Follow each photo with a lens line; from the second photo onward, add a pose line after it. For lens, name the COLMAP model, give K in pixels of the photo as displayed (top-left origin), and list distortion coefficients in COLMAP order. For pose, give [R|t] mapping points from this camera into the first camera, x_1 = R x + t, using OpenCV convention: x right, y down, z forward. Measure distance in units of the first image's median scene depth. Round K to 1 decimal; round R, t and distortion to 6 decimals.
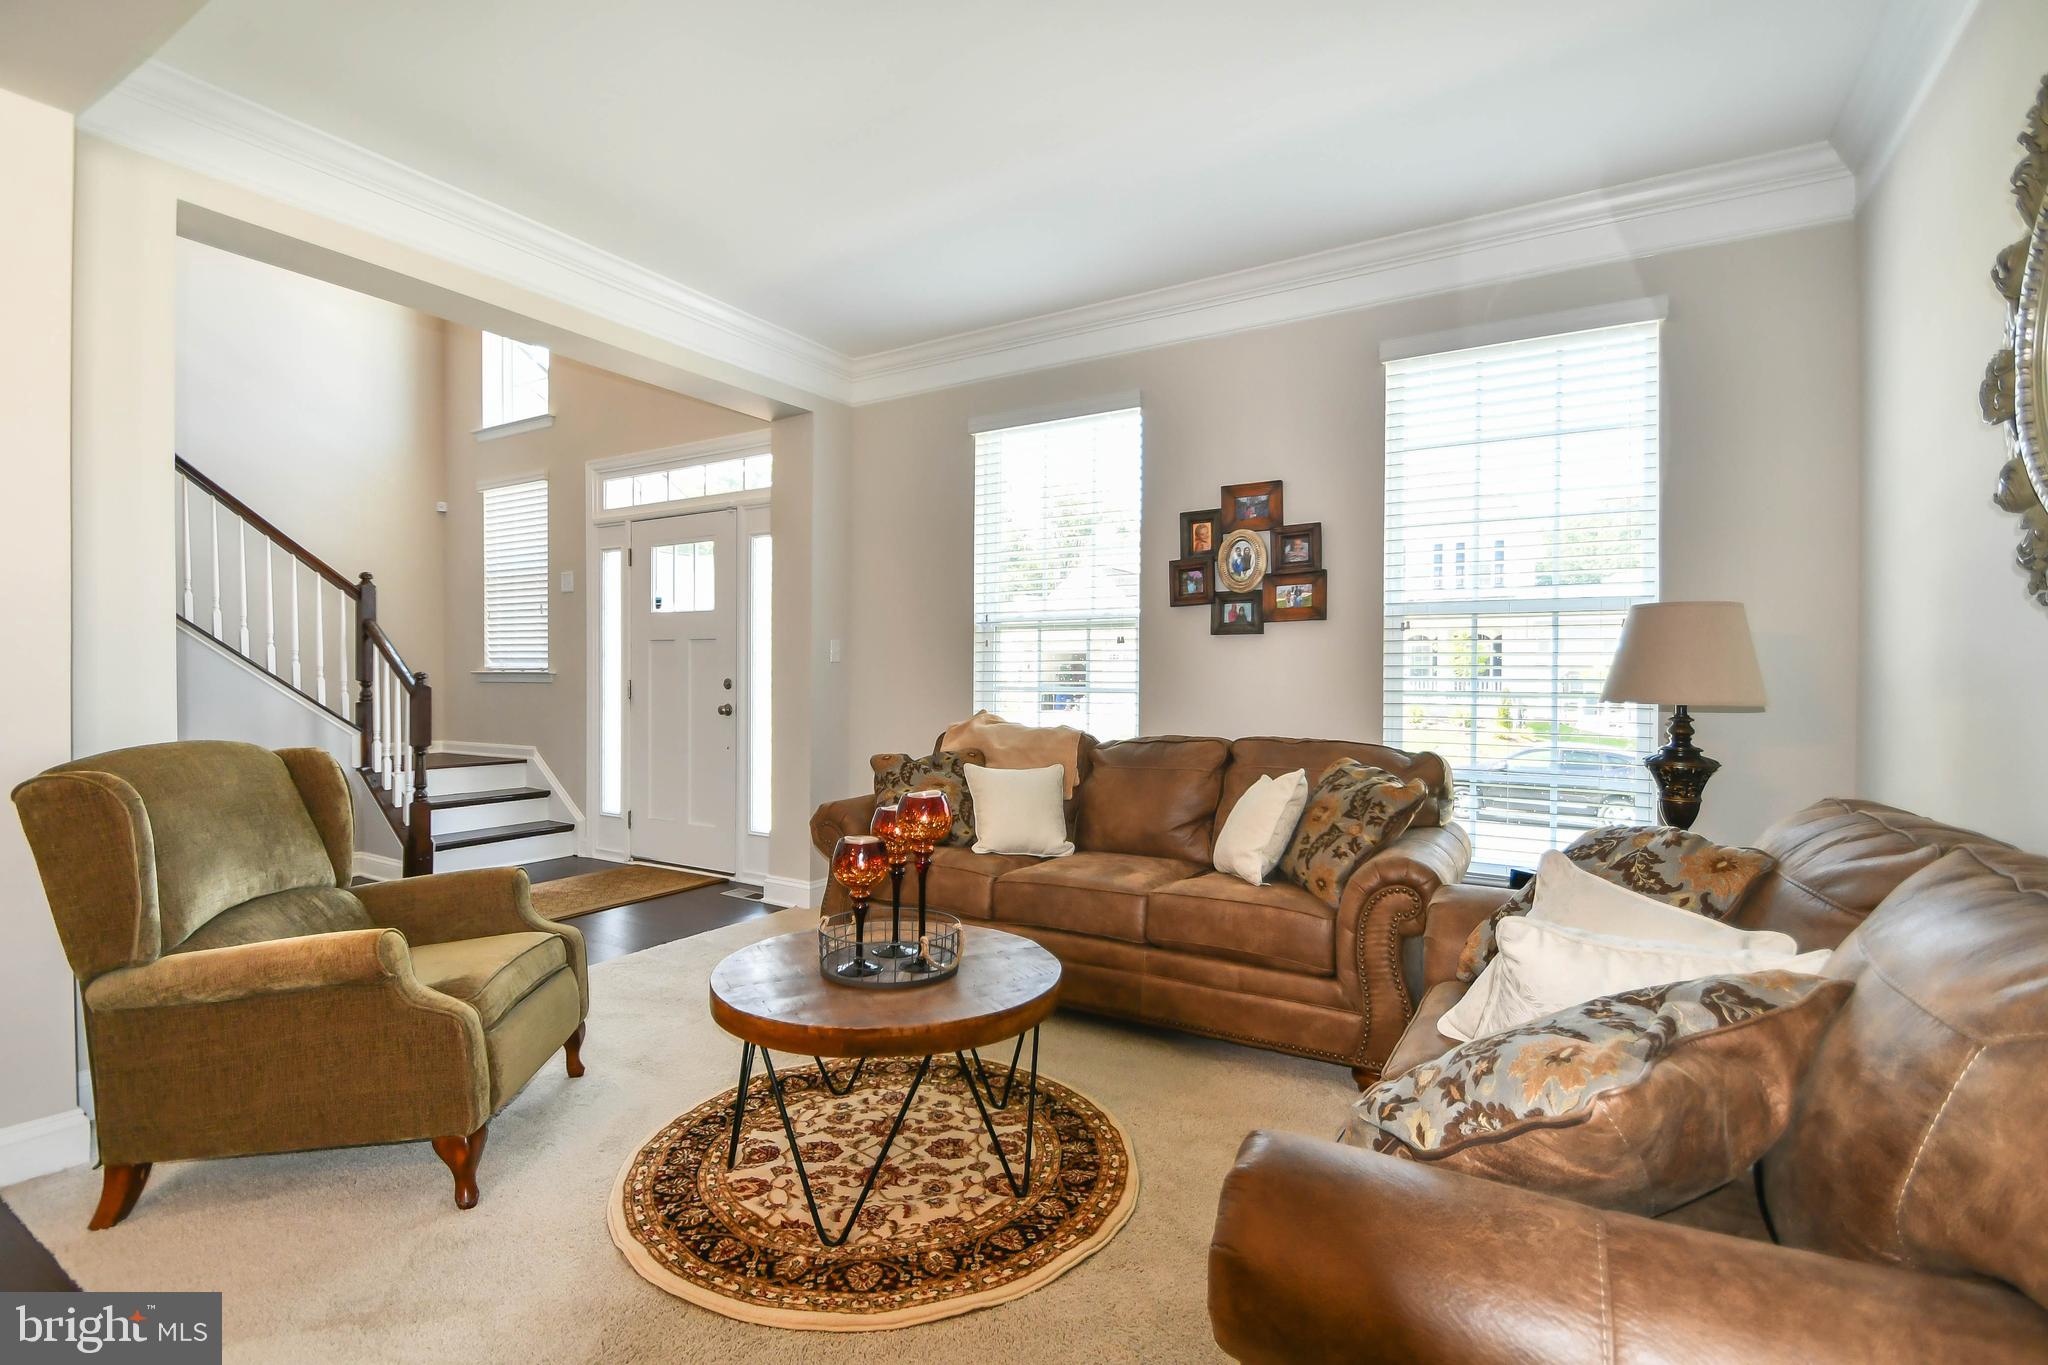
lens RADIAL K [[949.2, 0, 1027.9], [0, 949.2, 681.7], [0, 0, 1]] dist [0.003956, -0.004413]
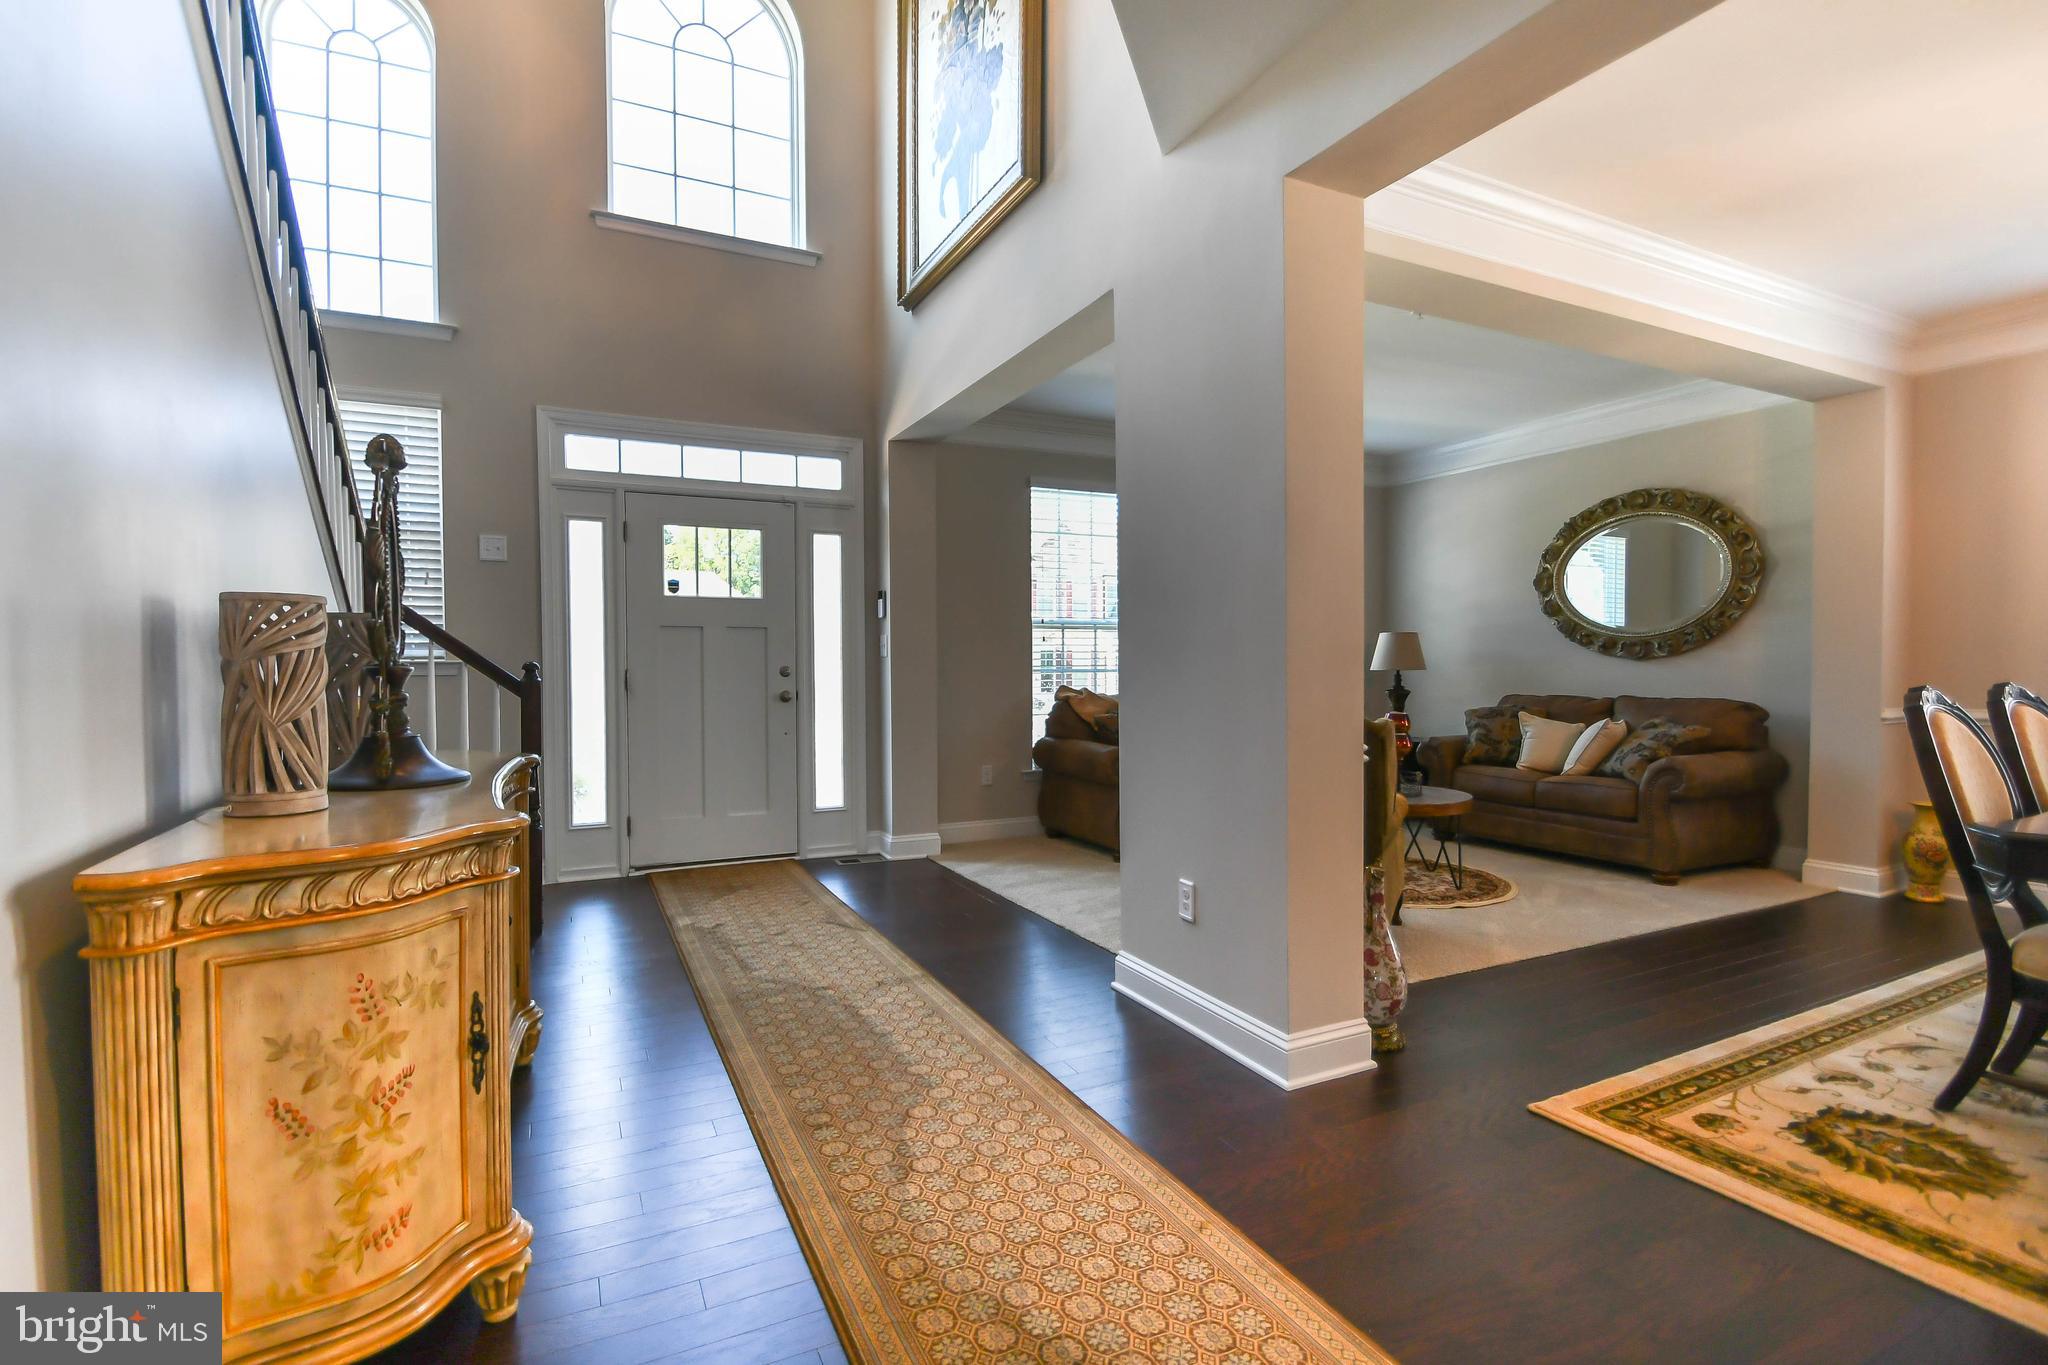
lens RADIAL K [[949.2, 0, 1026.0], [0, 949.2, 682.3], [0, 0, 1]] dist [0.003956, -0.004413]
pose [[0.533003, -0.026370, 0.845702, -1.036110], [0.010447, 0.999643, 0.024585, -0.008624], [-0.846049, -0.004269, 0.533089, 0.225718]]
